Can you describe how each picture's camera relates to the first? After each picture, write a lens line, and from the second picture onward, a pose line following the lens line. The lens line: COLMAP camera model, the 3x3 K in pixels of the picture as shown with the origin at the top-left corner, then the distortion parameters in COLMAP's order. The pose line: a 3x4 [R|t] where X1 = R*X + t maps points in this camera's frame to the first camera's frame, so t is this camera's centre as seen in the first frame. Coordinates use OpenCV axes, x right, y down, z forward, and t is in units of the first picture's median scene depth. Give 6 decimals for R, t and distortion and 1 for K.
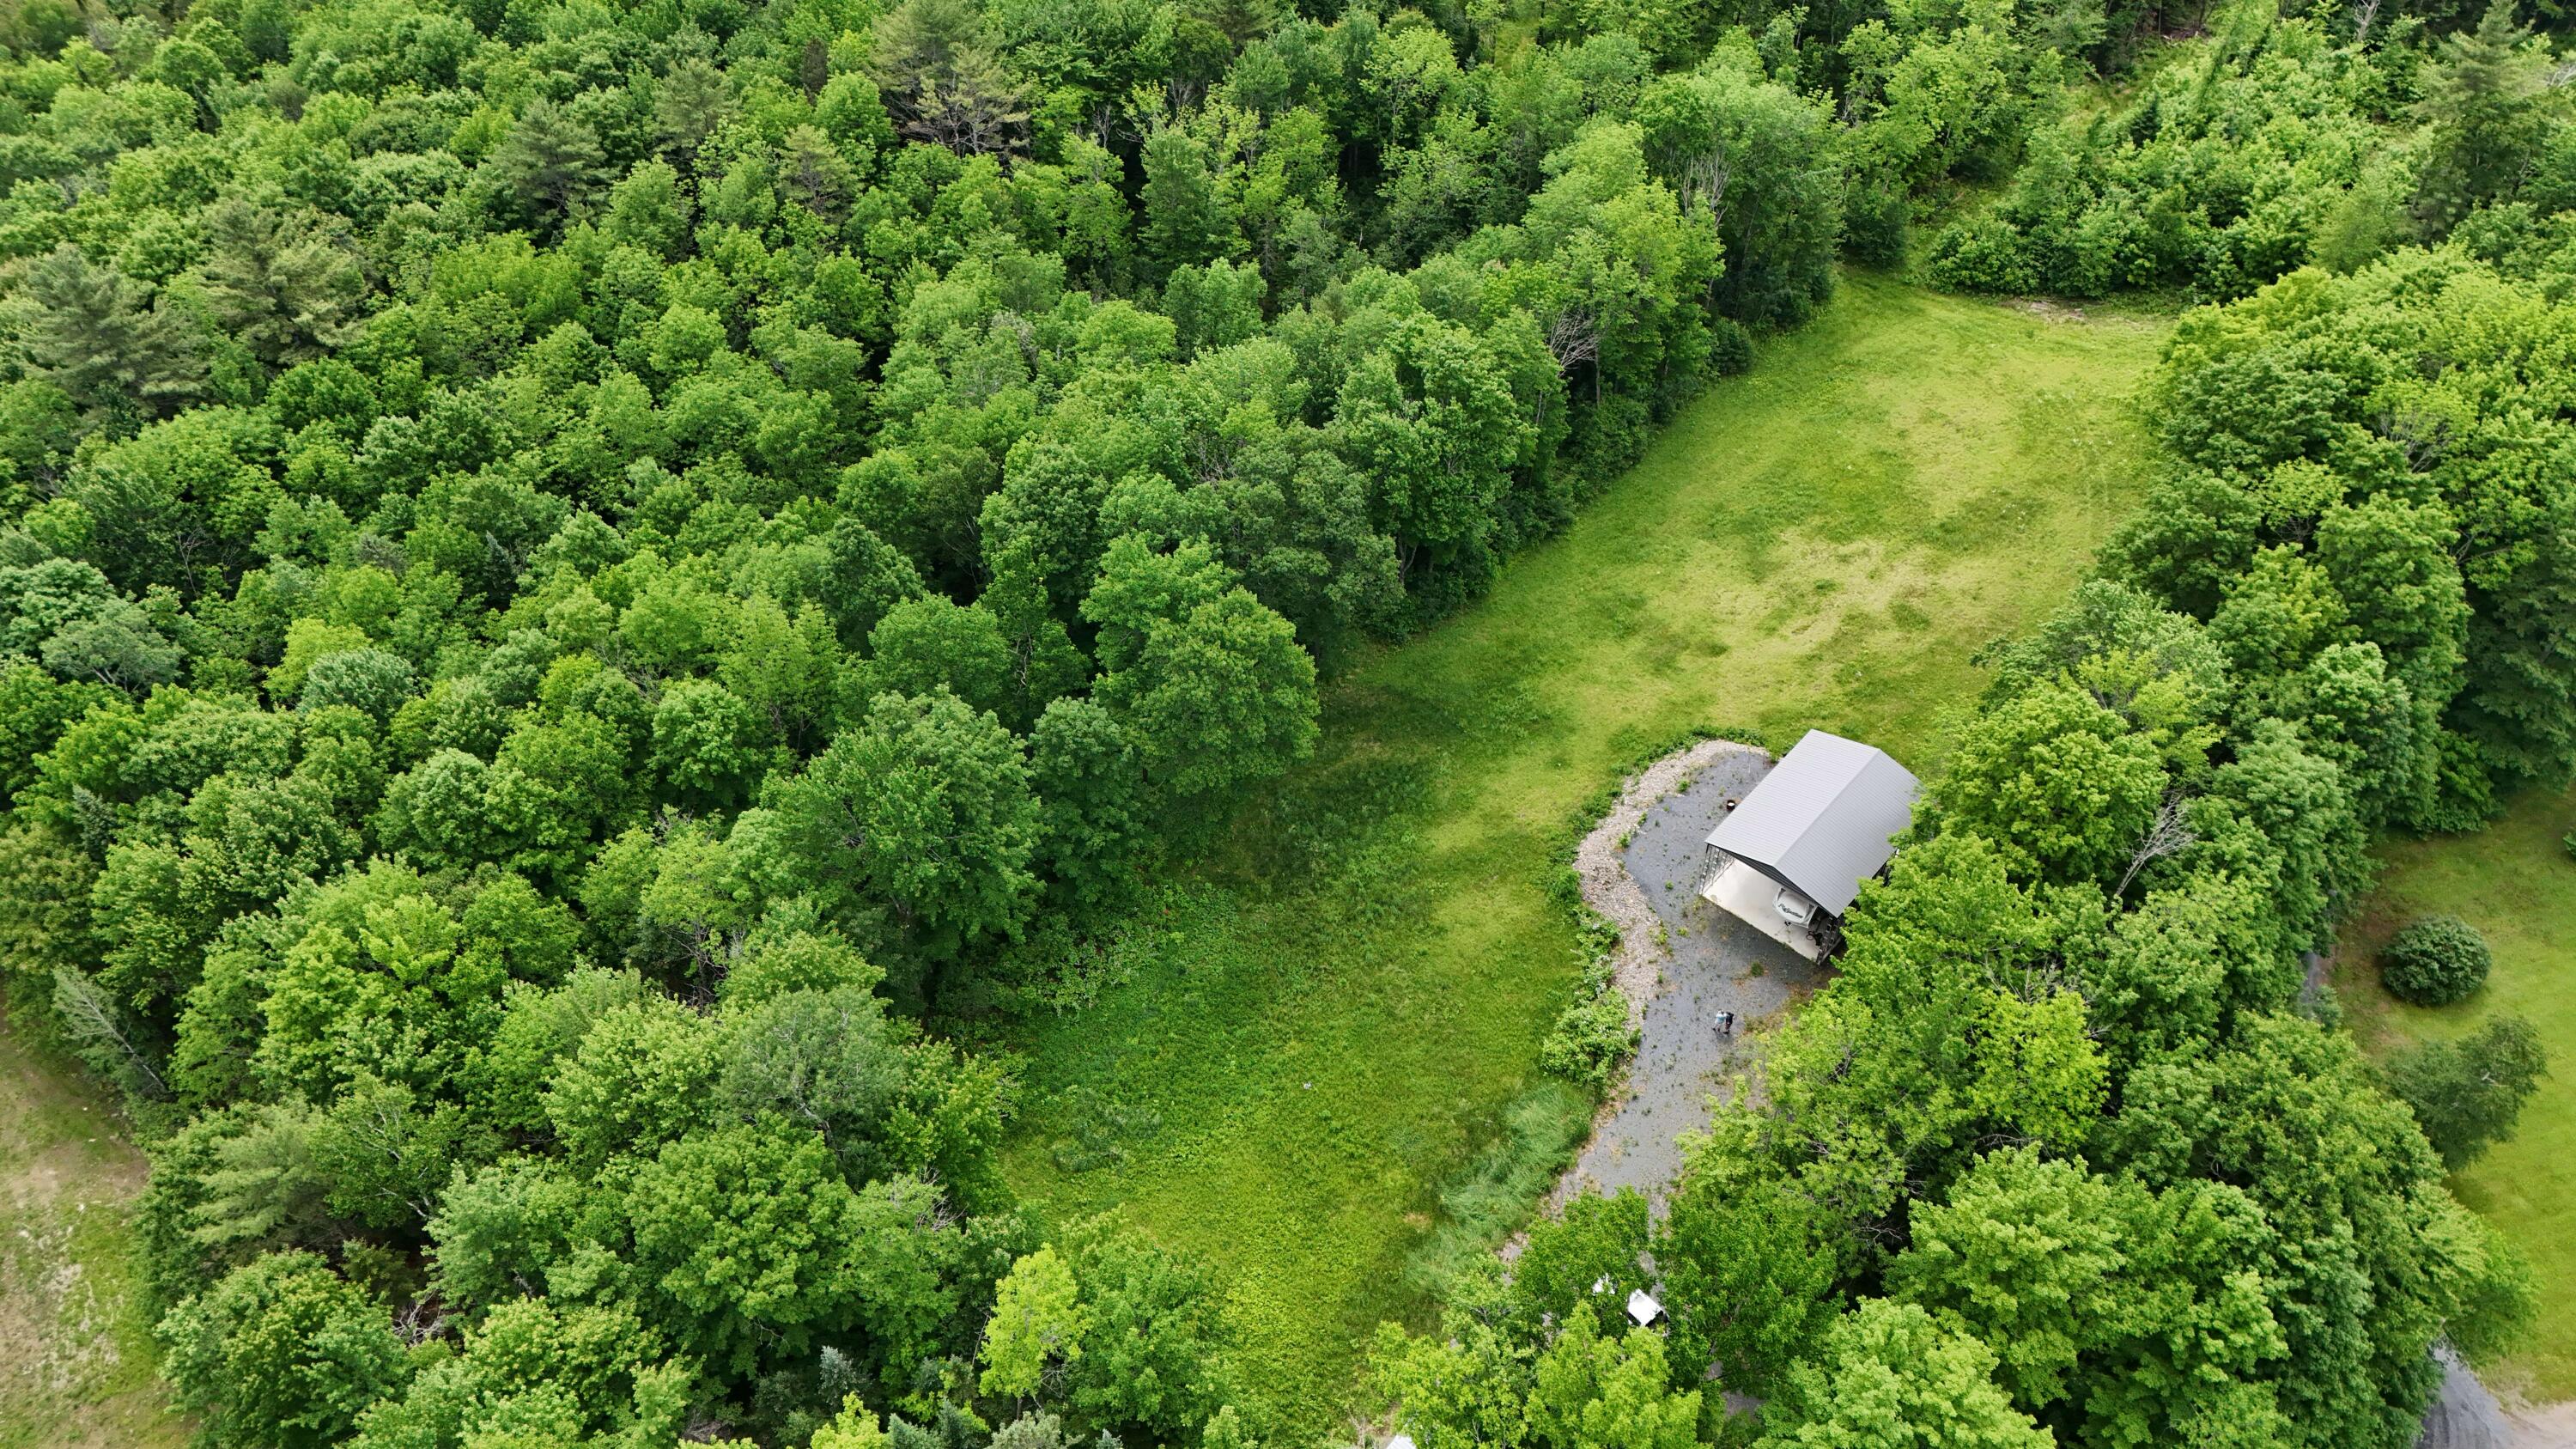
lens RADIAL K [[1896.0, 0, 1288.0], [0, 1896.0, 724.5], [0, 0, 1]] dist [0.077296, -0.067311]
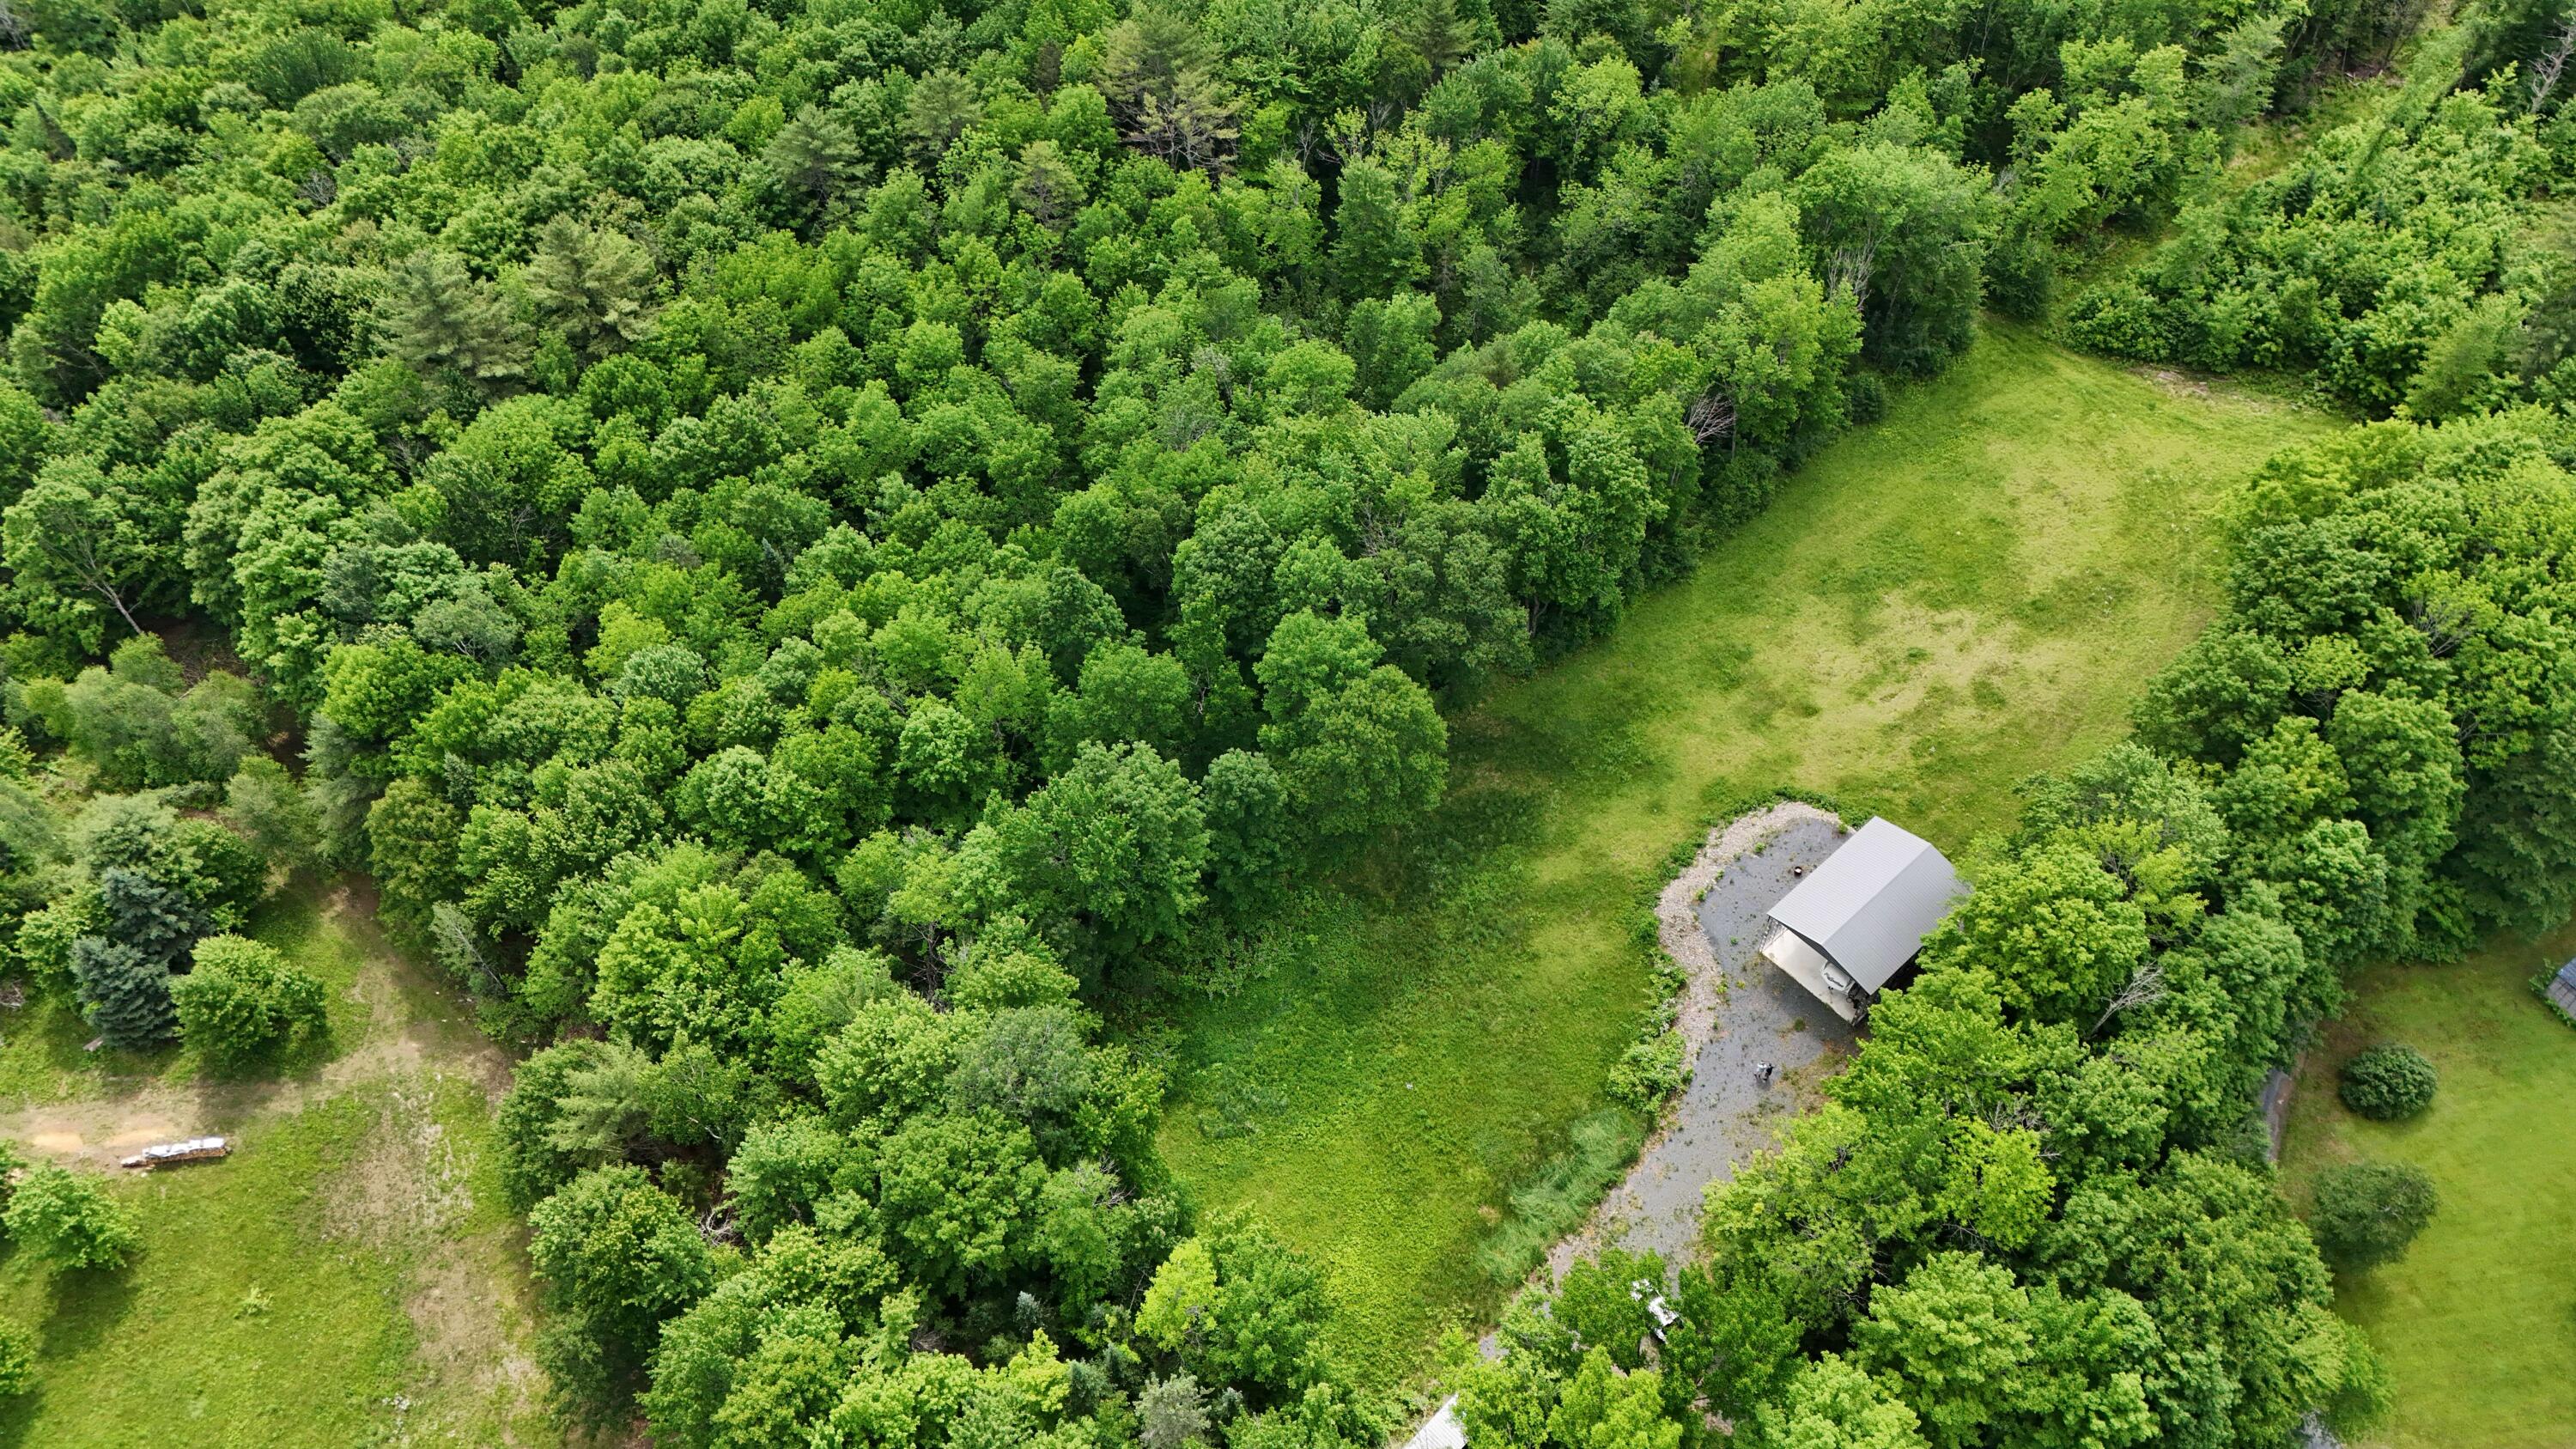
lens RADIAL K [[1896.0, 0, 1288.0], [0, 1896.0, 724.5], [0, 0, 1]] dist [0.077296, -0.067311]
pose [[0.993718, 0.088178, -0.068913, -0.003661], [-0.079981, 0.990279, 0.113797, -0.161568], [0.078278, -0.107571, 0.991111, -0.173203]]
